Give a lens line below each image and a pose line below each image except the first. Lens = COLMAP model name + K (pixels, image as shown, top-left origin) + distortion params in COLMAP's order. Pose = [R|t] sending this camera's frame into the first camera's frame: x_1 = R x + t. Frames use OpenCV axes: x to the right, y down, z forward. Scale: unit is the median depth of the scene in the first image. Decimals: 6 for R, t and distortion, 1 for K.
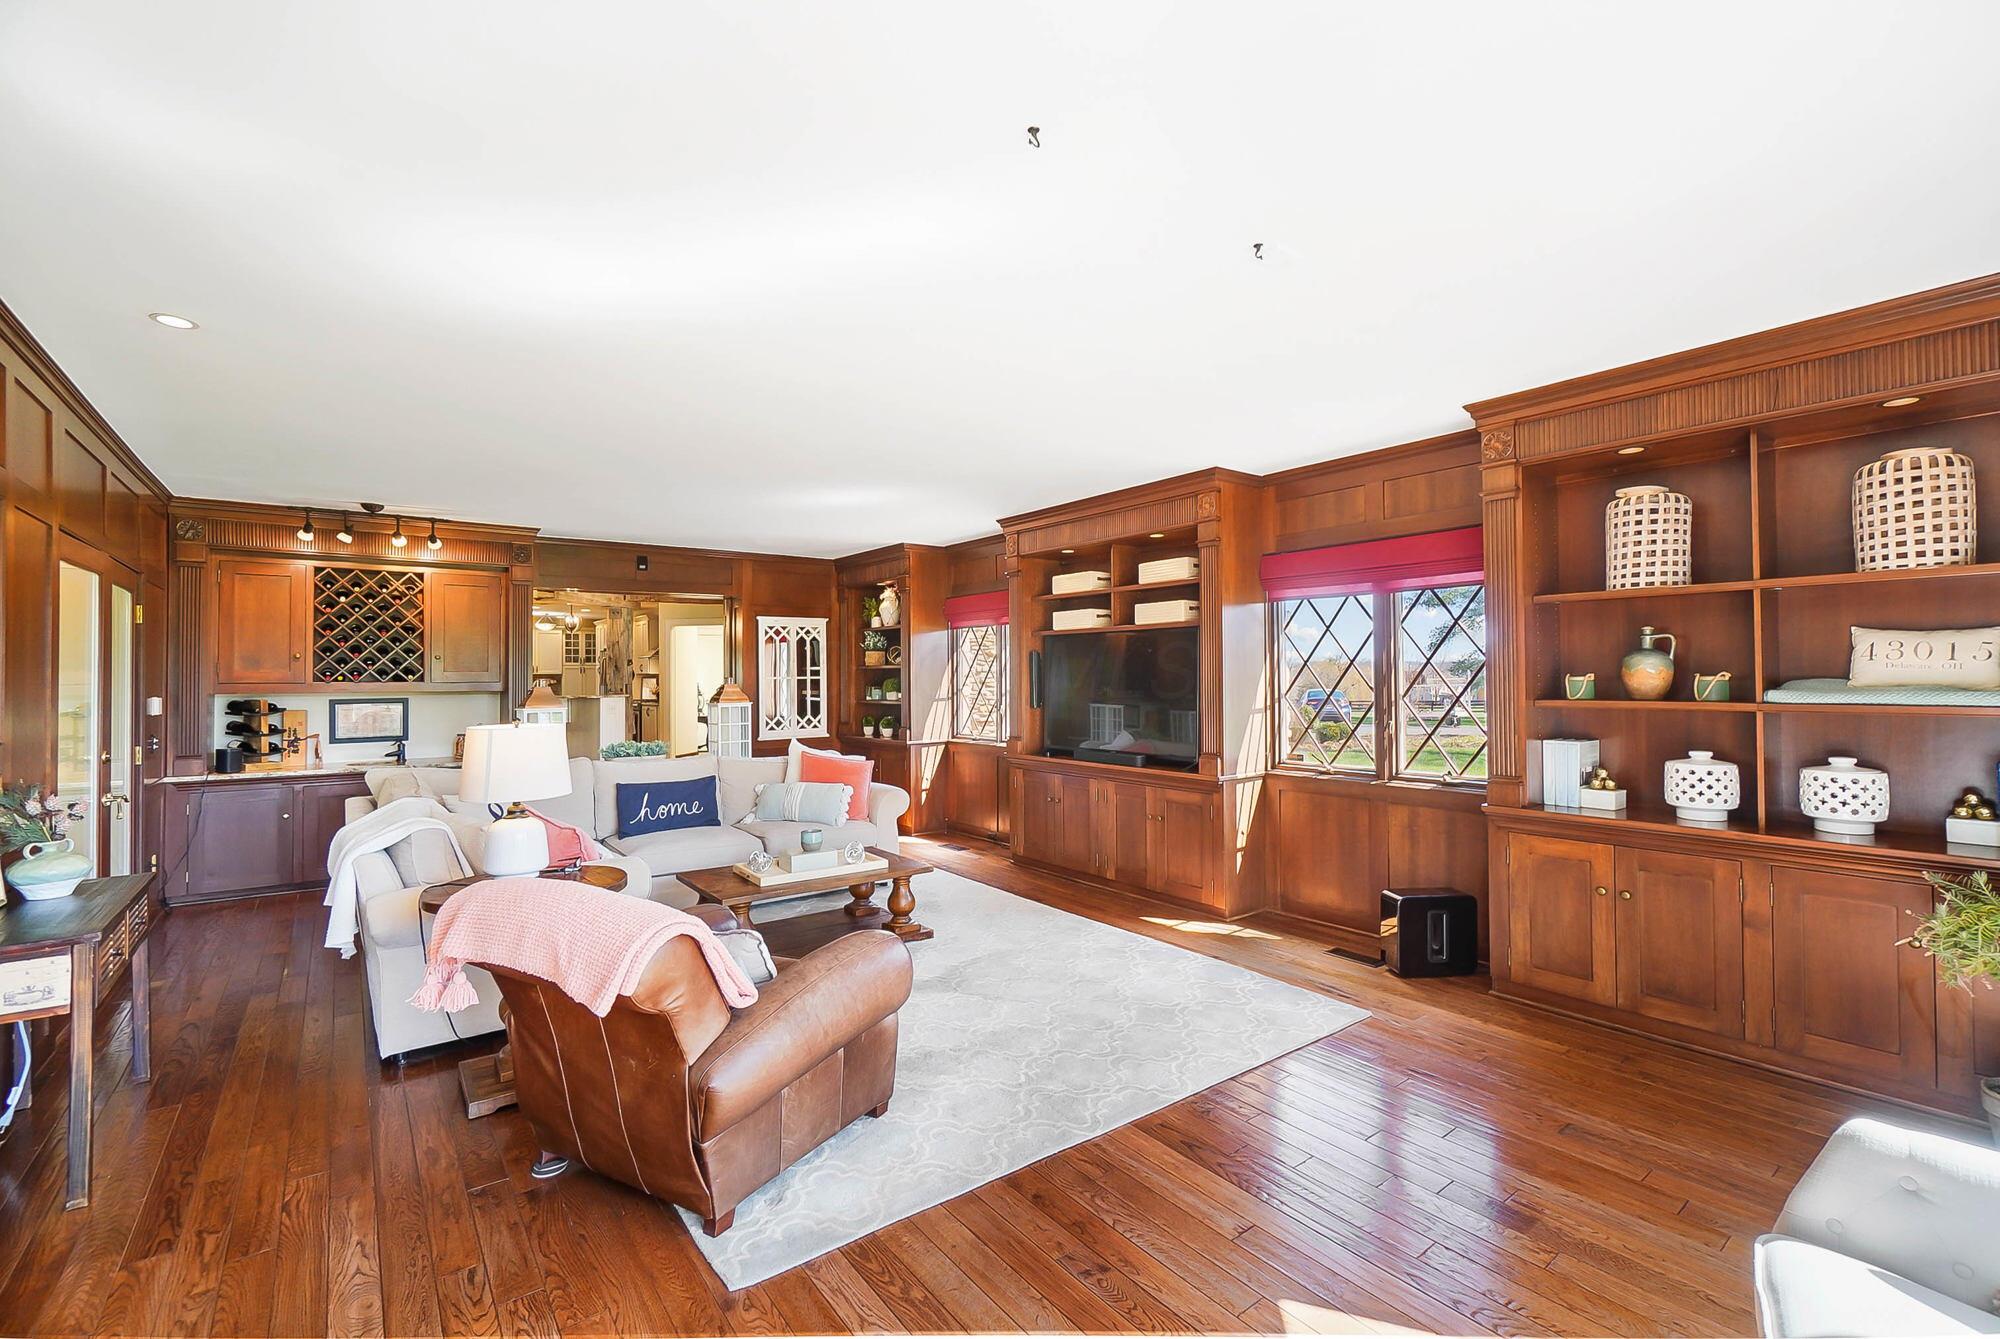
lens RADIAL K [[870.8, 0, 997.7], [0, 870.8, 660.6], [0, 0, 1]] dist [-0.000862, -0.000234]
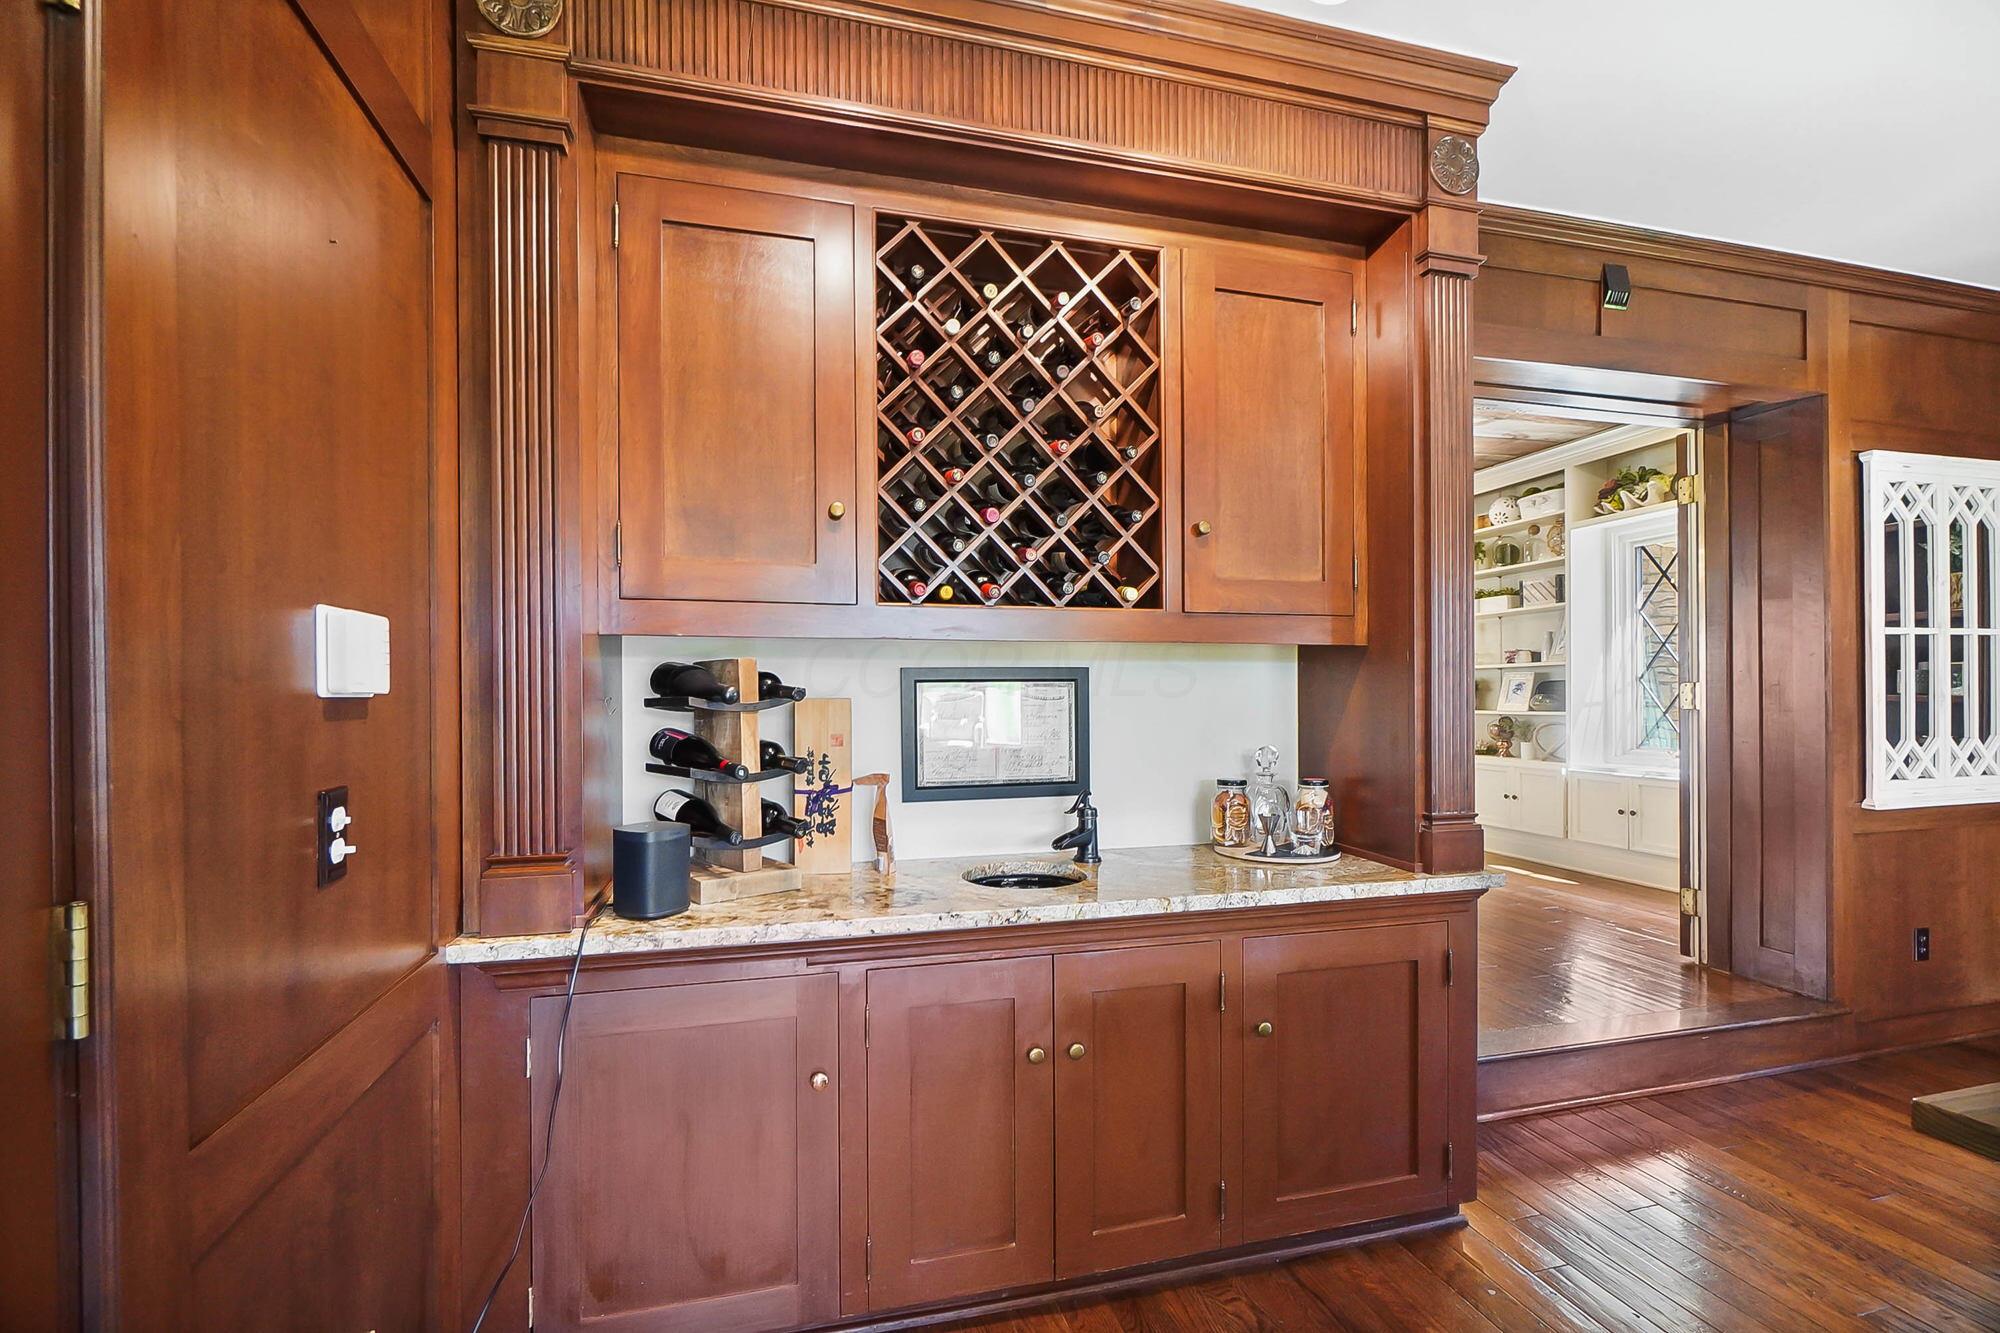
lens RADIAL K [[873.6, 0, 1001.6], [0, 873.6, 695.2], [0, 0, 1]] dist [0.001099, -0.000017]
pose [[0.924138, -0.000973, -0.382058, -0.641040], [0.008316, 0.999811, 0.017567, 0.052500], [0.381969, -0.019412, 0.923971, 0.748460]]
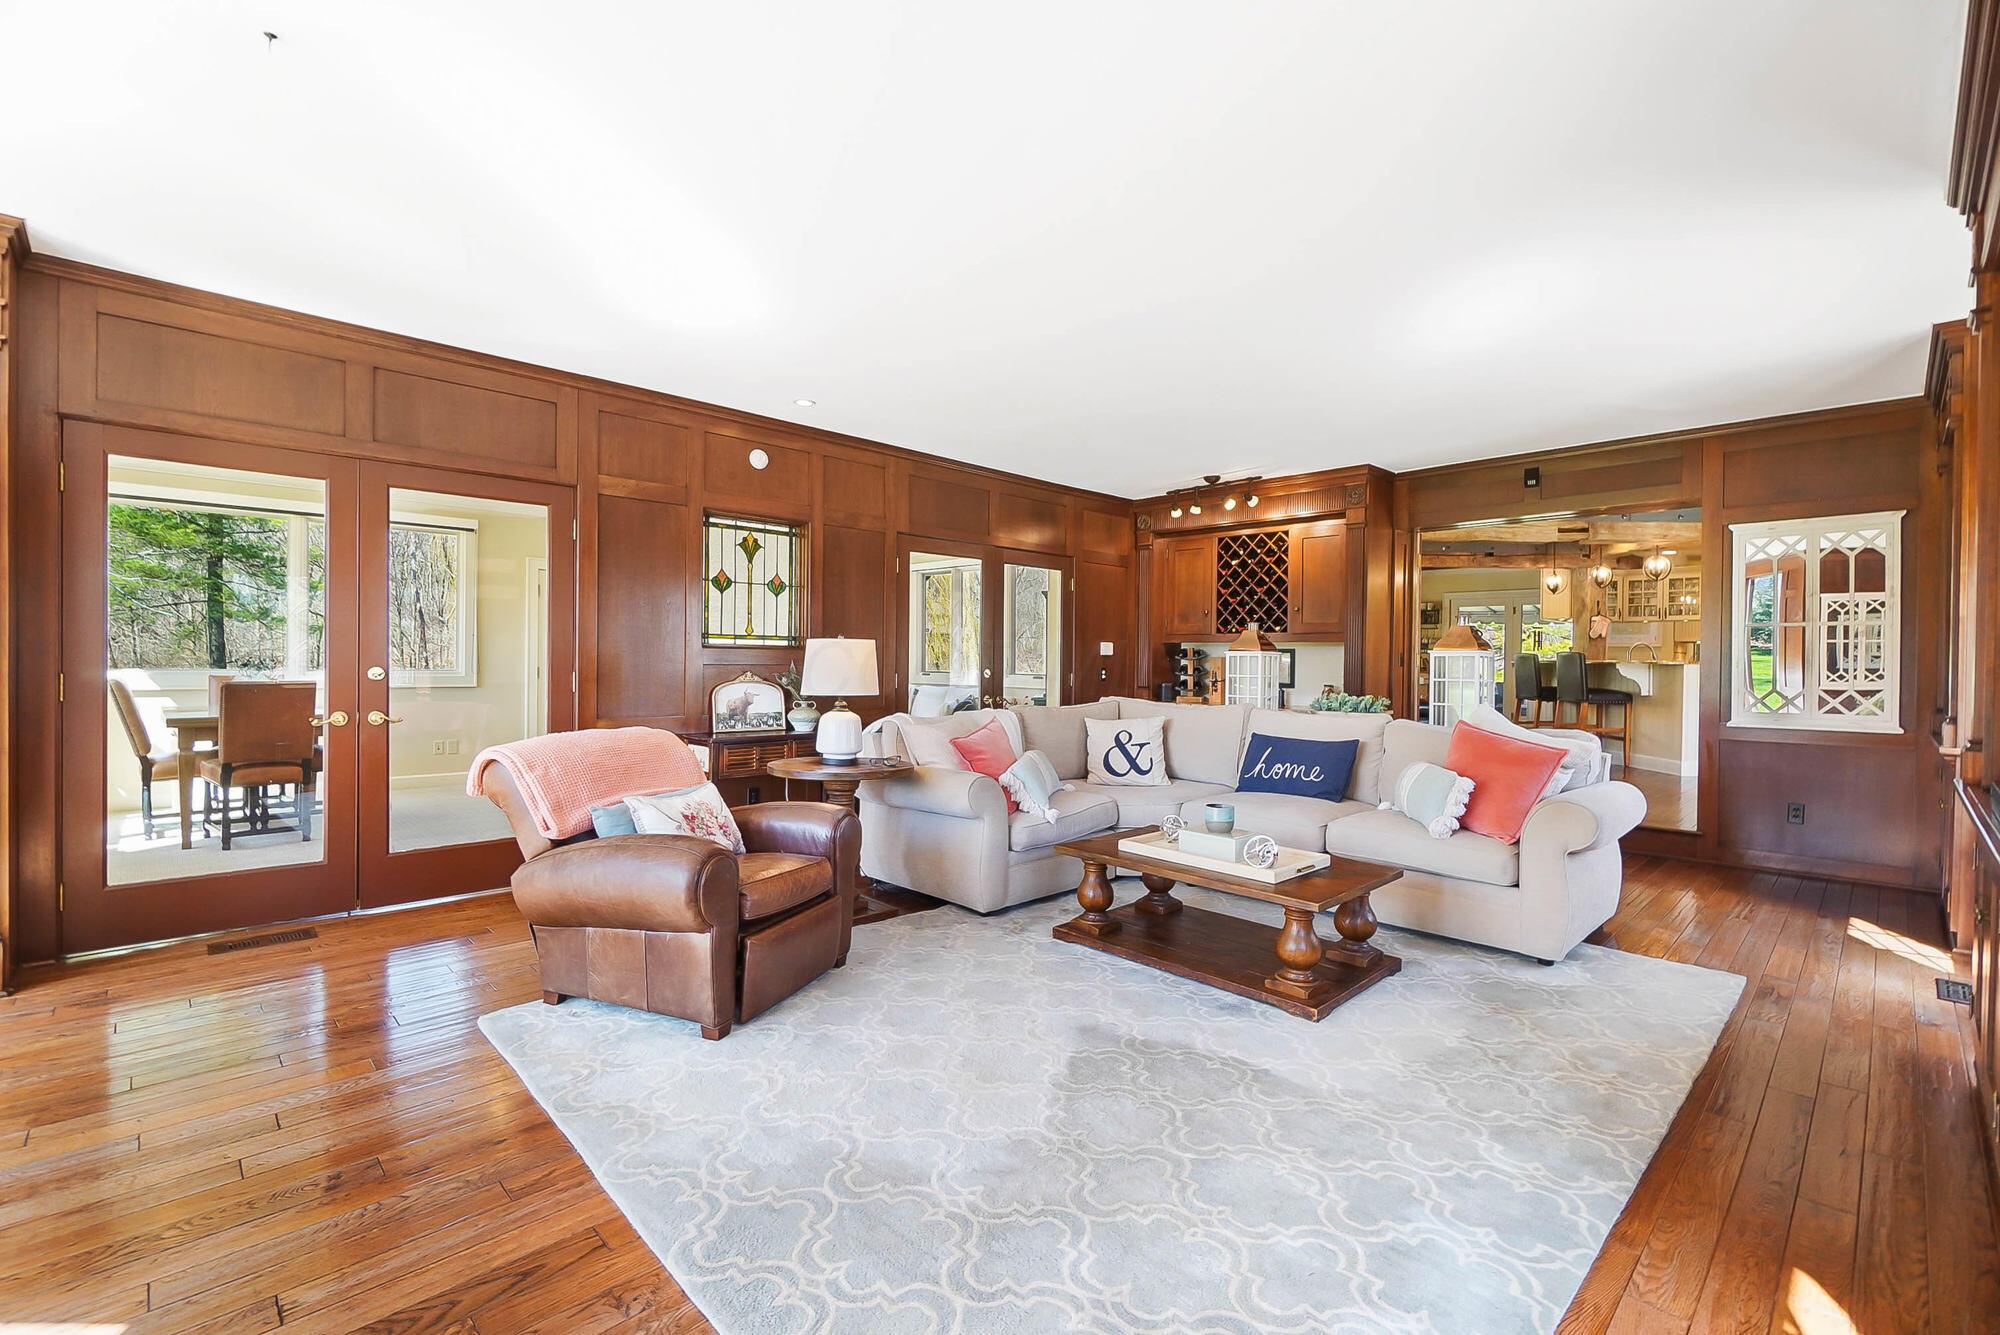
lens RADIAL K [[877.2, 0, 1000.0], [0, 877.2, 667.5], [0, 0, 1]] dist [0.000109, -0.000161]
pose [[0.116901, 0.016075, -0.993014, 0.395004], [0.006139, 0.999838, 0.016908, 0.050212], [0.993125, -0.008073, 0.116783, 0.567306]]
